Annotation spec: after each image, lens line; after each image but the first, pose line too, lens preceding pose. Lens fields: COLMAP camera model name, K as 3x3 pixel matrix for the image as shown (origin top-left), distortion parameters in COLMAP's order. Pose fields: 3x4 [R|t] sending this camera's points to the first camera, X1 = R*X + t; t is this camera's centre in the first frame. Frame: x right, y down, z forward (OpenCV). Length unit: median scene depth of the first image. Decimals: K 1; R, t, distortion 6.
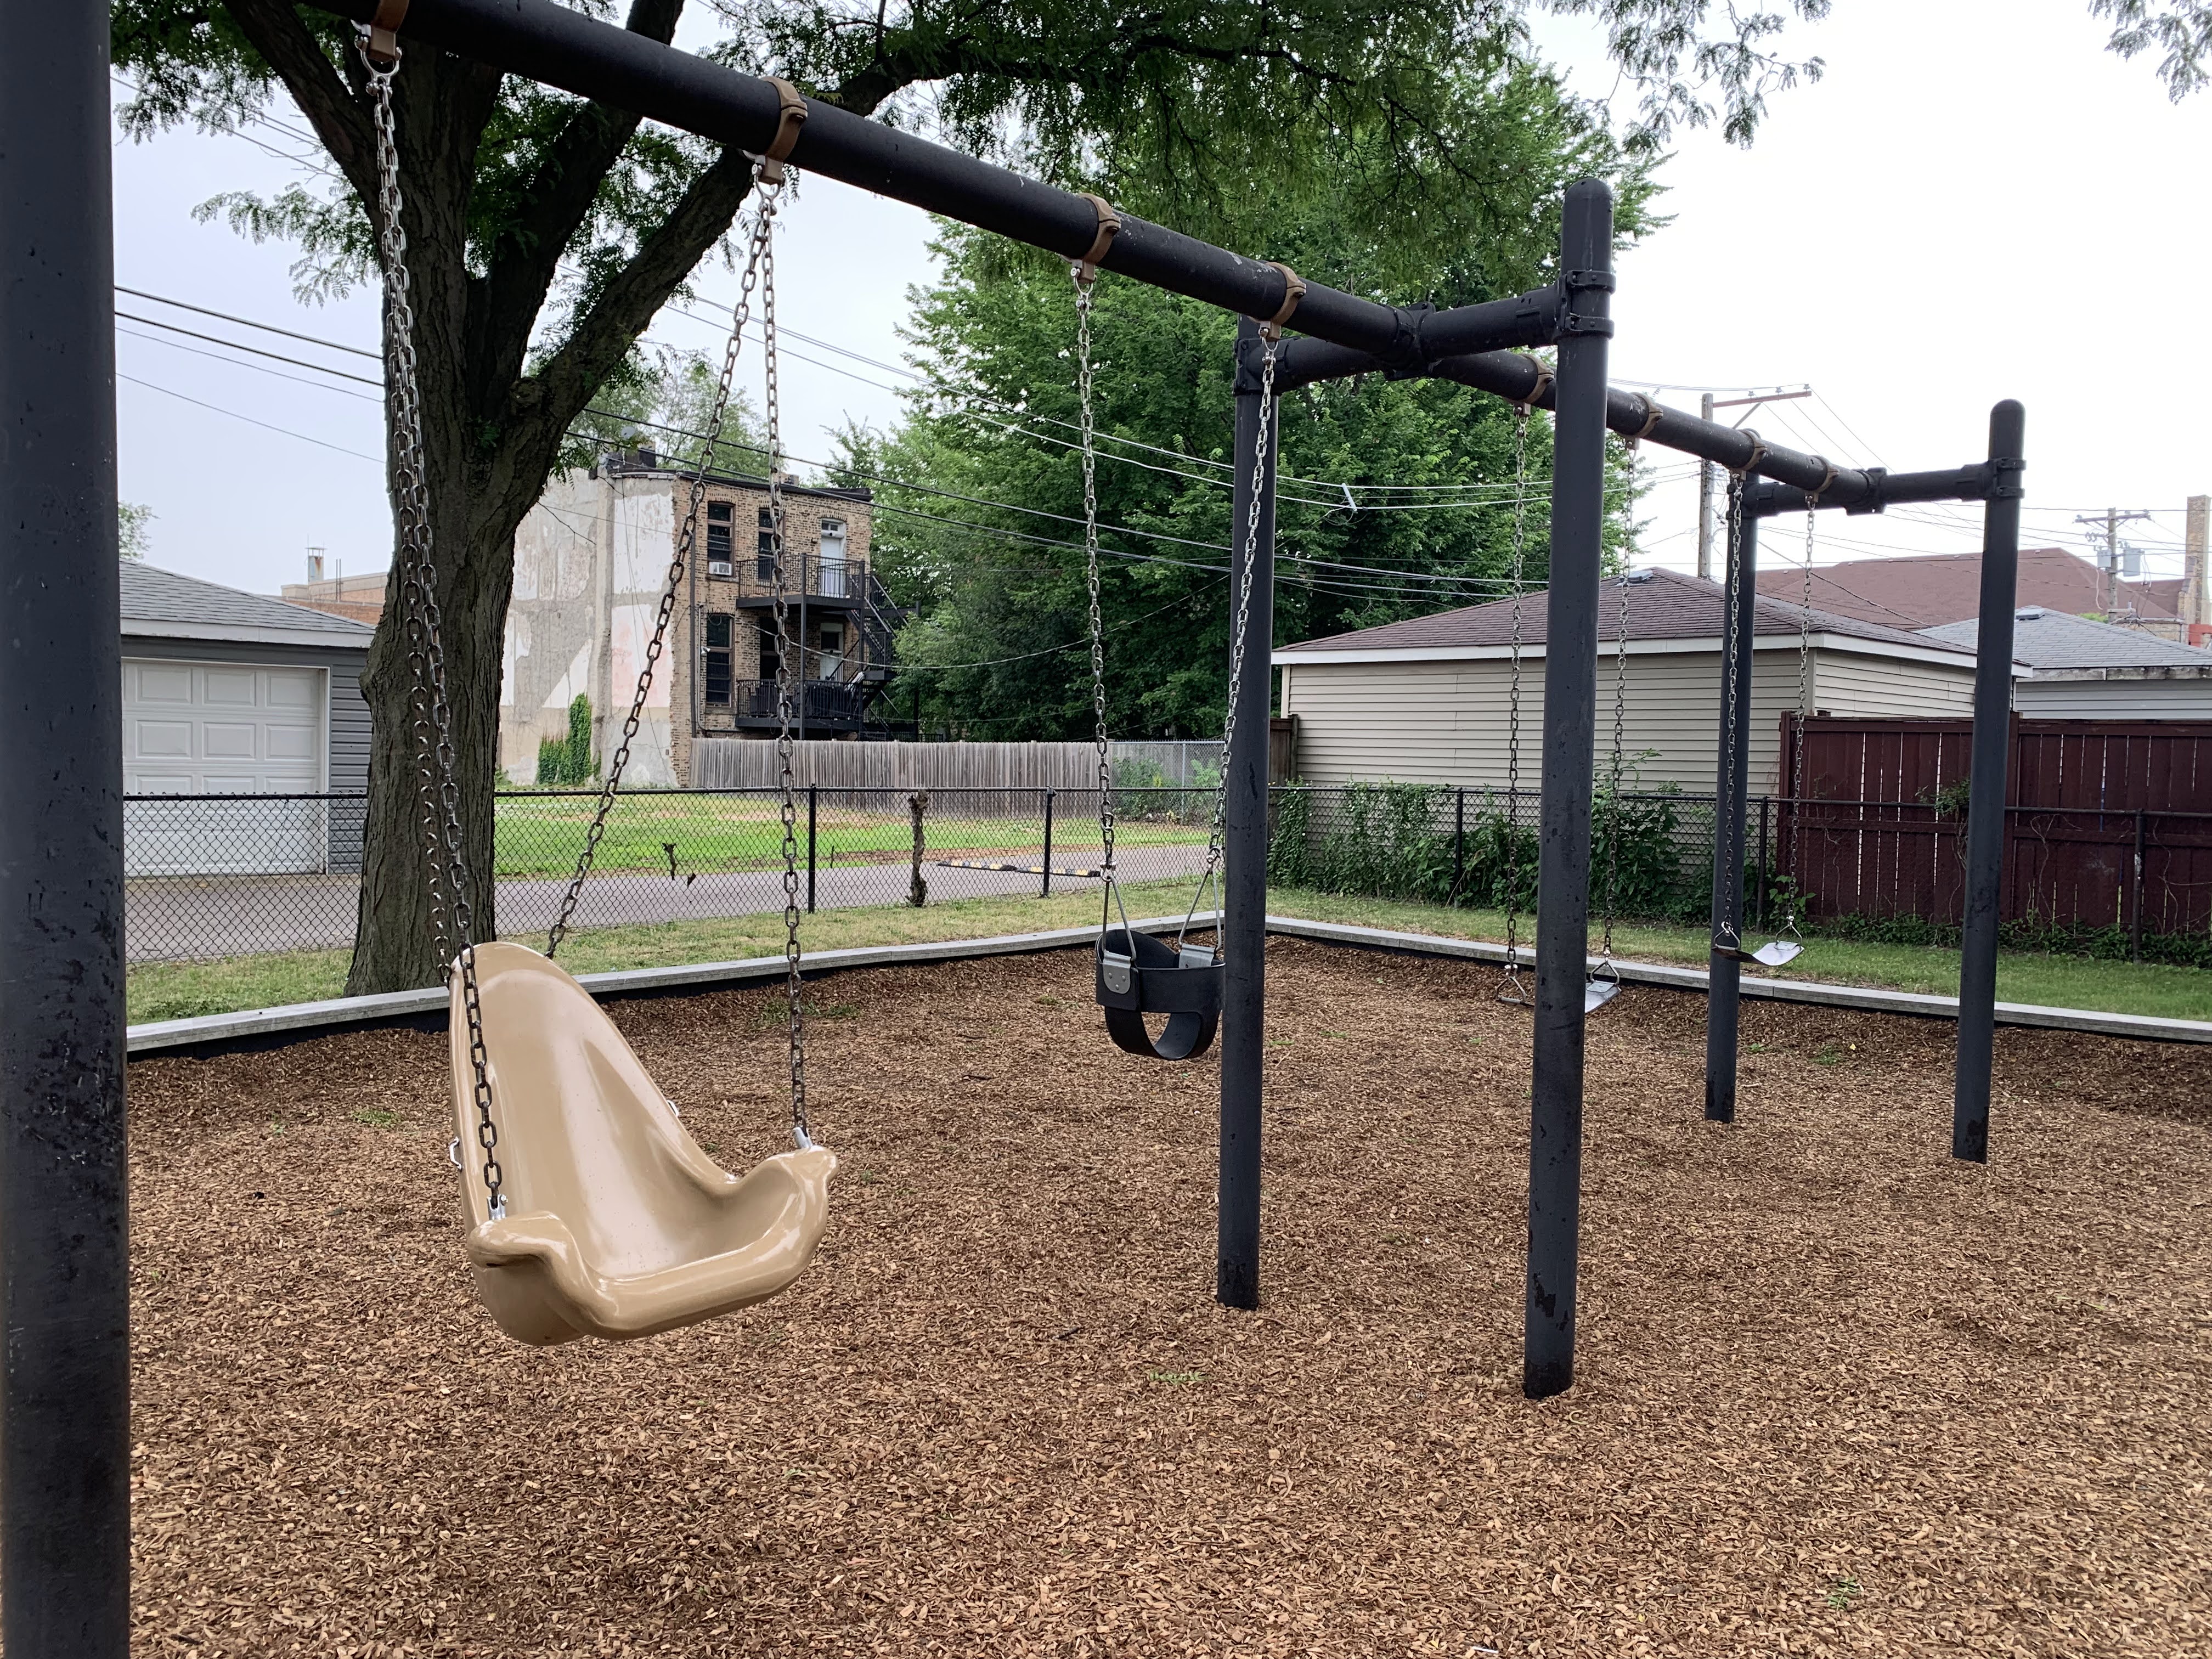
lens RADIAL K [[1696.4, 0, 1095.4], [0, 1696.4, 828.5], [0, 0, 1]] dist [0.020273, -0.016602]
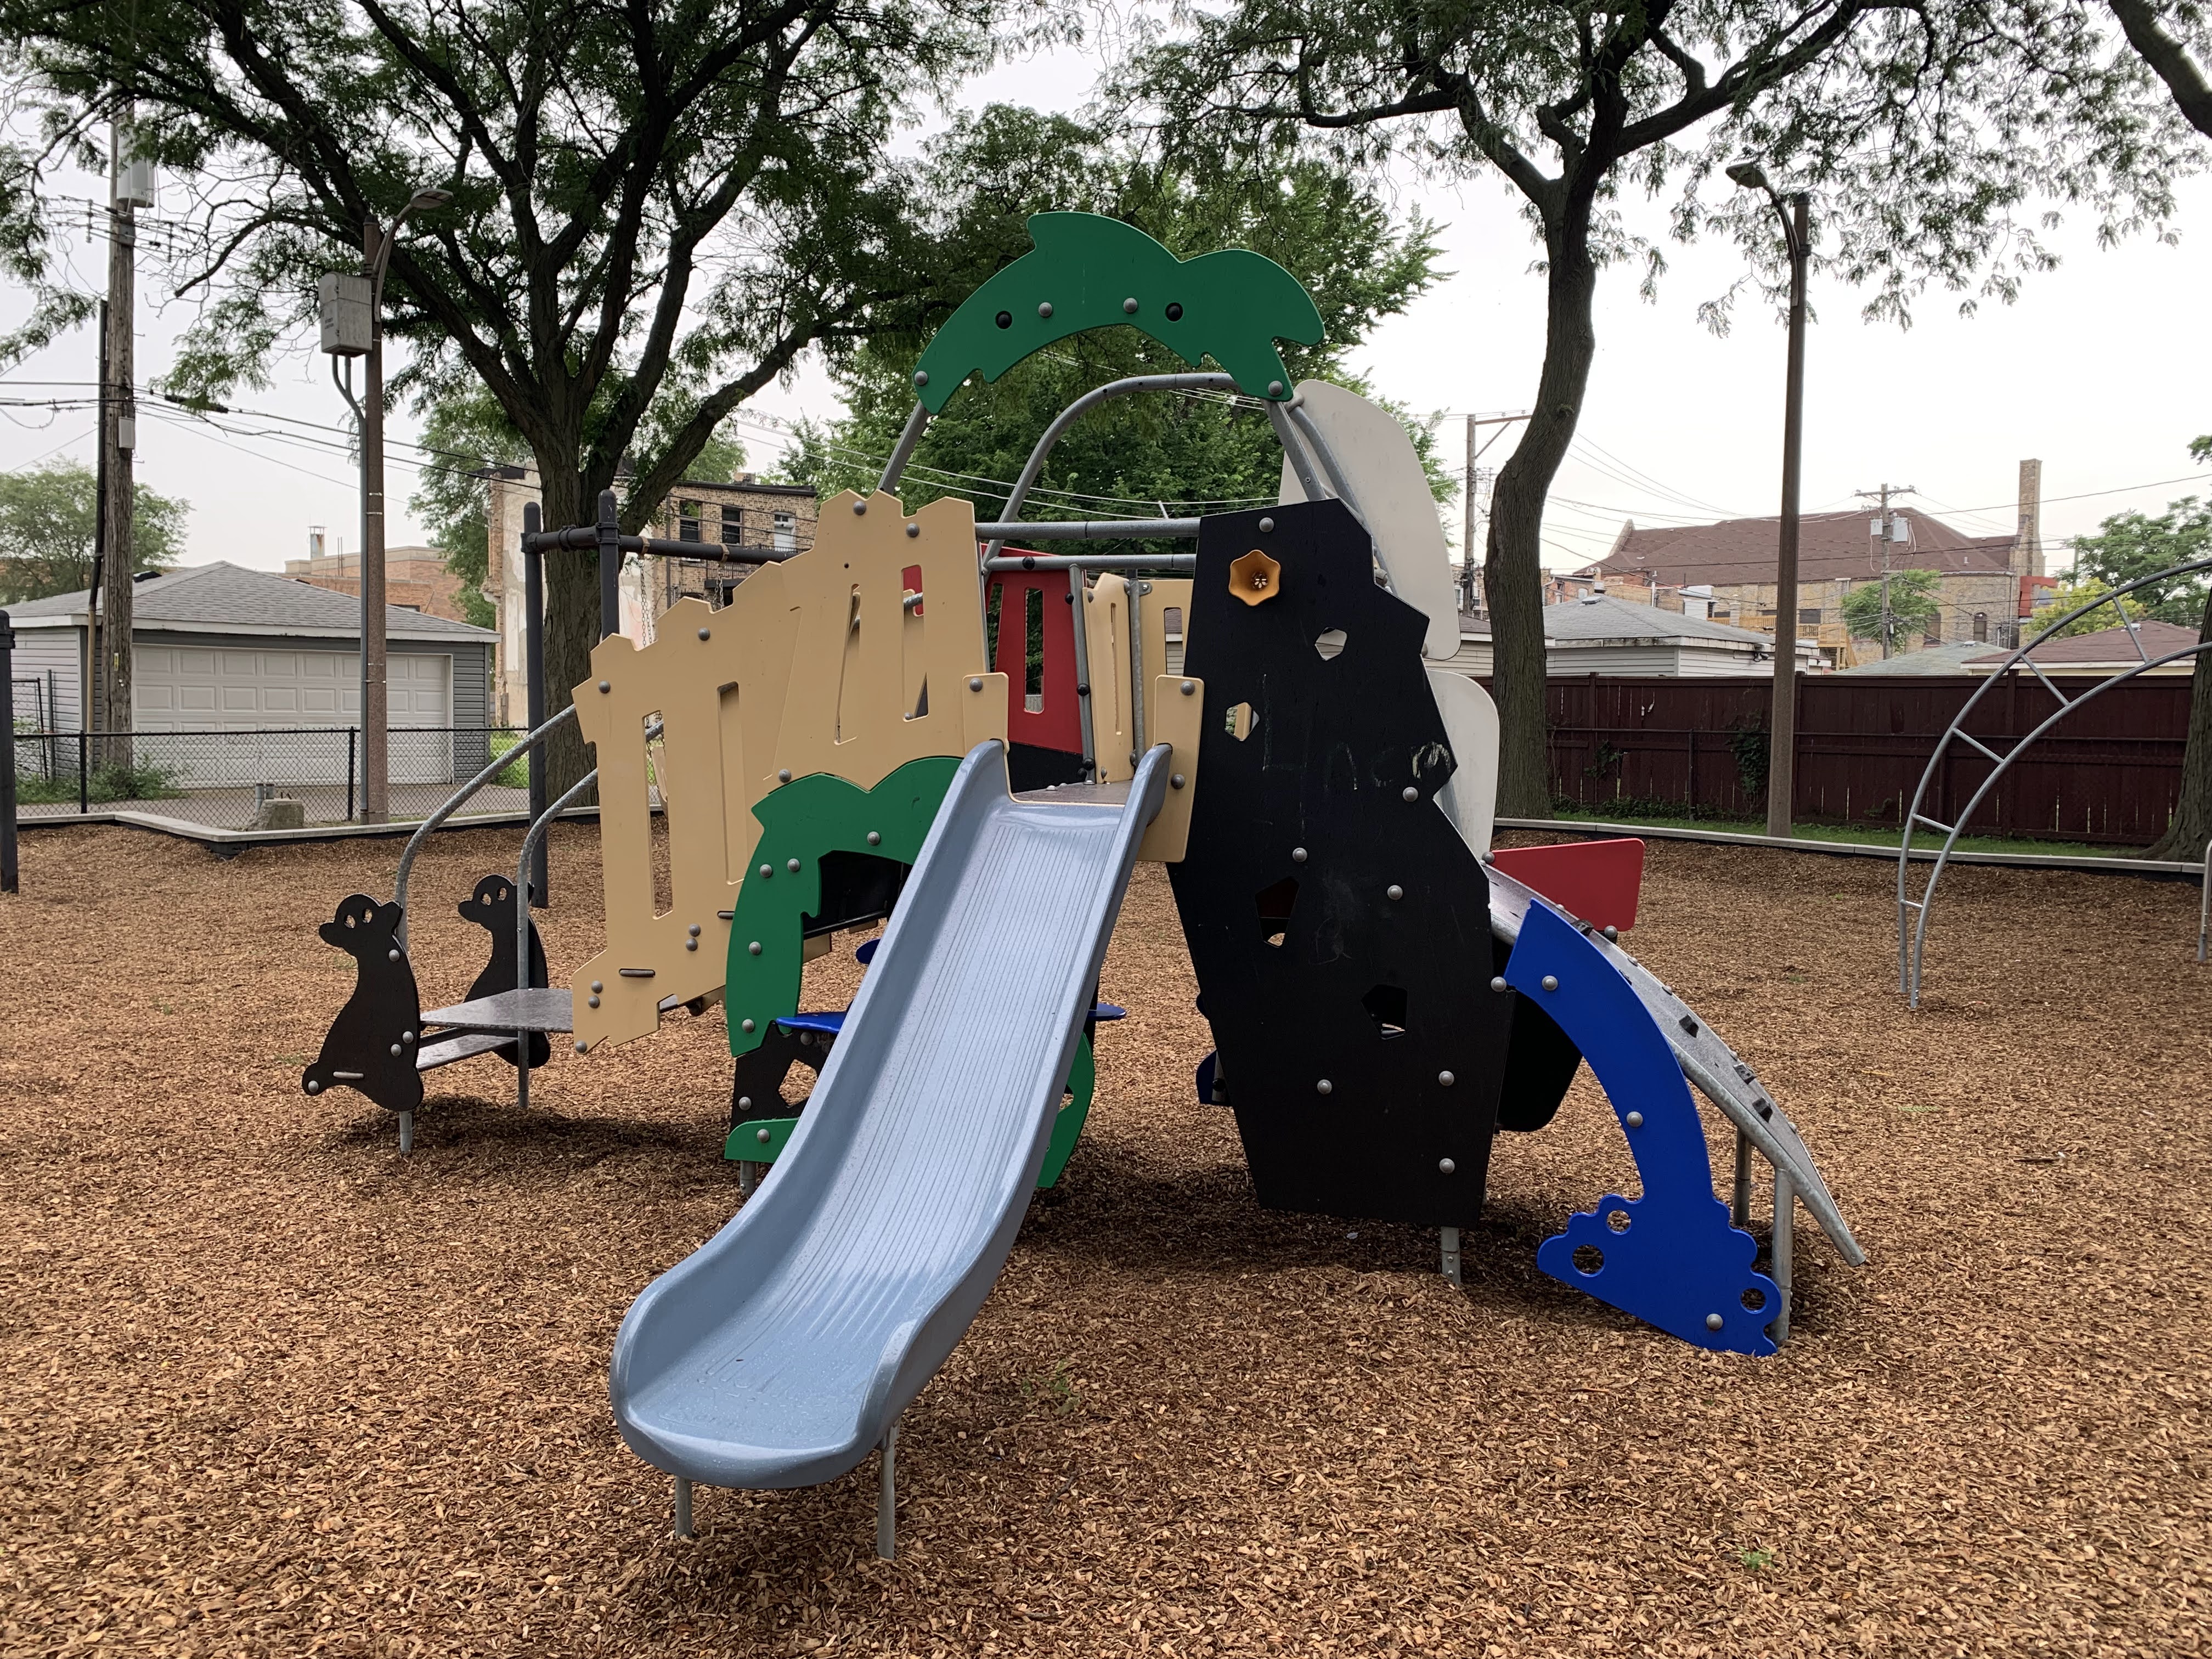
lens RADIAL K [[1696.4, 0, 1102.4], [0, 1696.4, 771.2], [0, 0, 1]] dist [0.020273, -0.016602]
pose [[0.999675, -0.013751, 0.021478, 0.041503], [0.013872, 0.999889, -0.005526, 0.010654], [-0.021400, 0.005822, 0.999754, -0.203212]]
